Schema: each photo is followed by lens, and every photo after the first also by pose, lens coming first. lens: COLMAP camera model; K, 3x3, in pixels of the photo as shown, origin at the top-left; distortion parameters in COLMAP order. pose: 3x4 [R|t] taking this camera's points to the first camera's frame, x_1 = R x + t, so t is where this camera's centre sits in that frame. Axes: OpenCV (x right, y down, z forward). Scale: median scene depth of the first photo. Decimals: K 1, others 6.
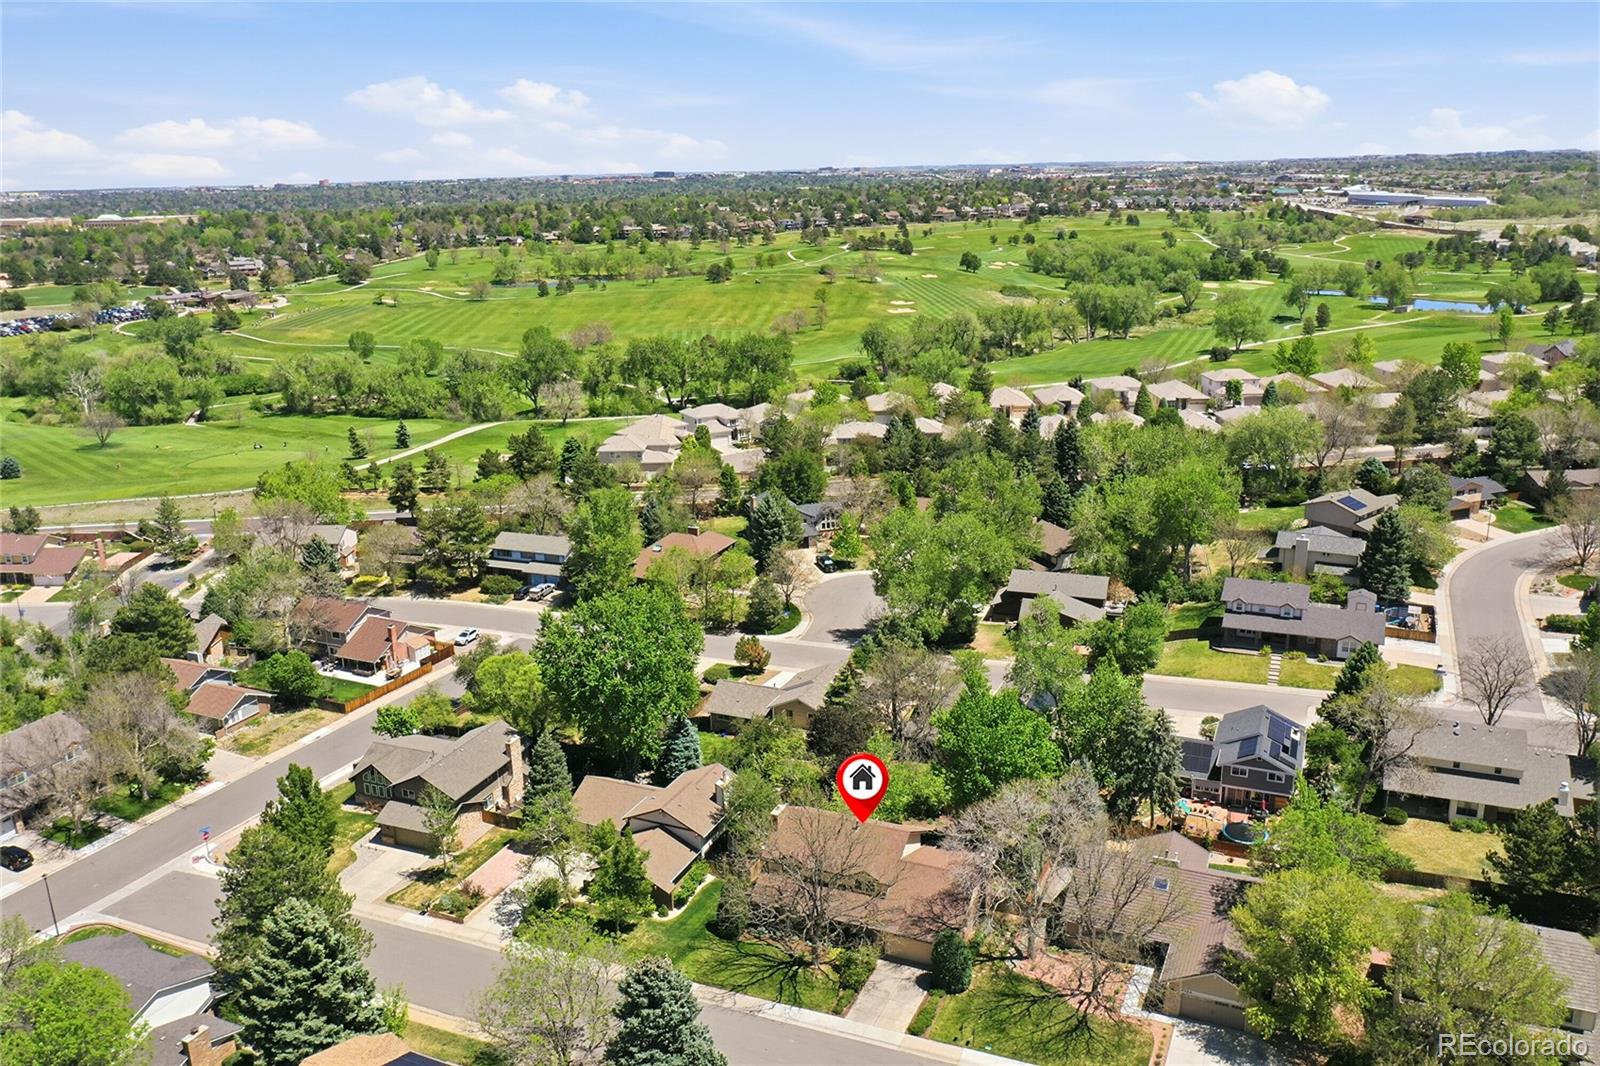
lens RADIAL K [[1278.3, 0, 800.0], [0, 1278.3, 533.0], [0, 0, 1]] dist [-0.034325, 0.003121]
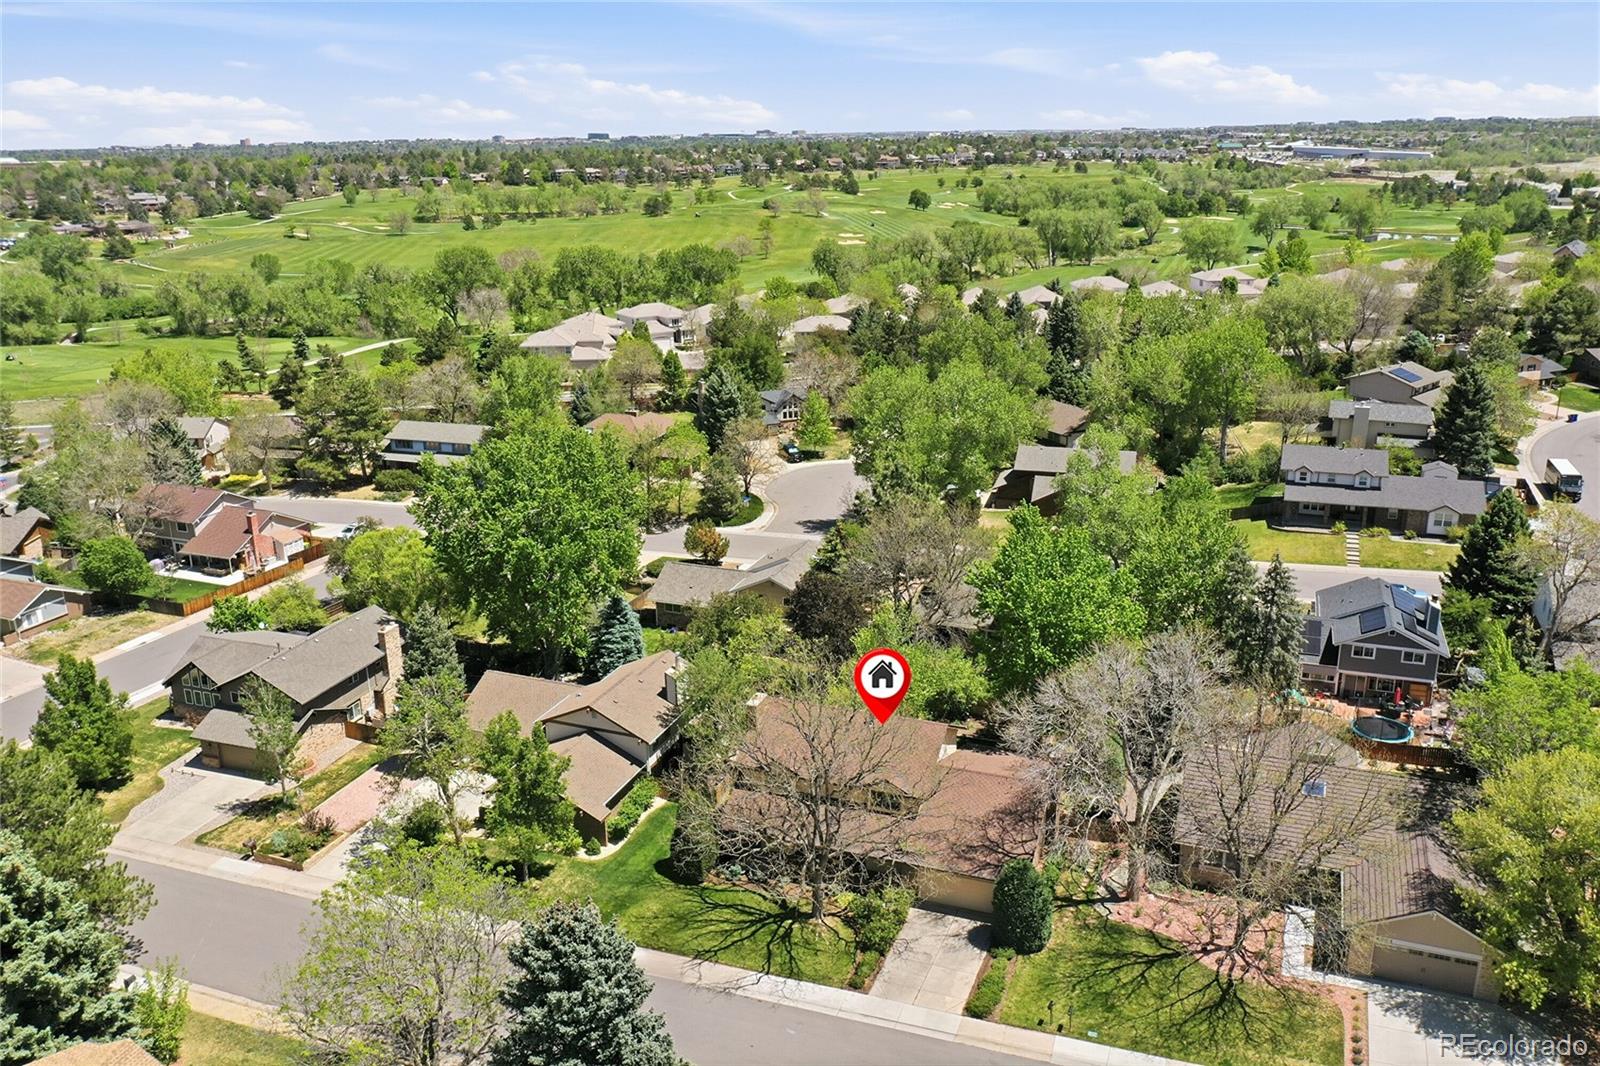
lens RADIAL K [[1281.8, 0, 800.0], [0, 1281.8, 533.0], [0, 0, 1]] dist [-0.034553, -0.004089]
pose [[0.998870, -0.010159, 0.046435, -0.013384], [0.009068, 0.999679, 0.023638, 0.058685], [-0.046660, -0.023191, 0.998642, 0.161244]]
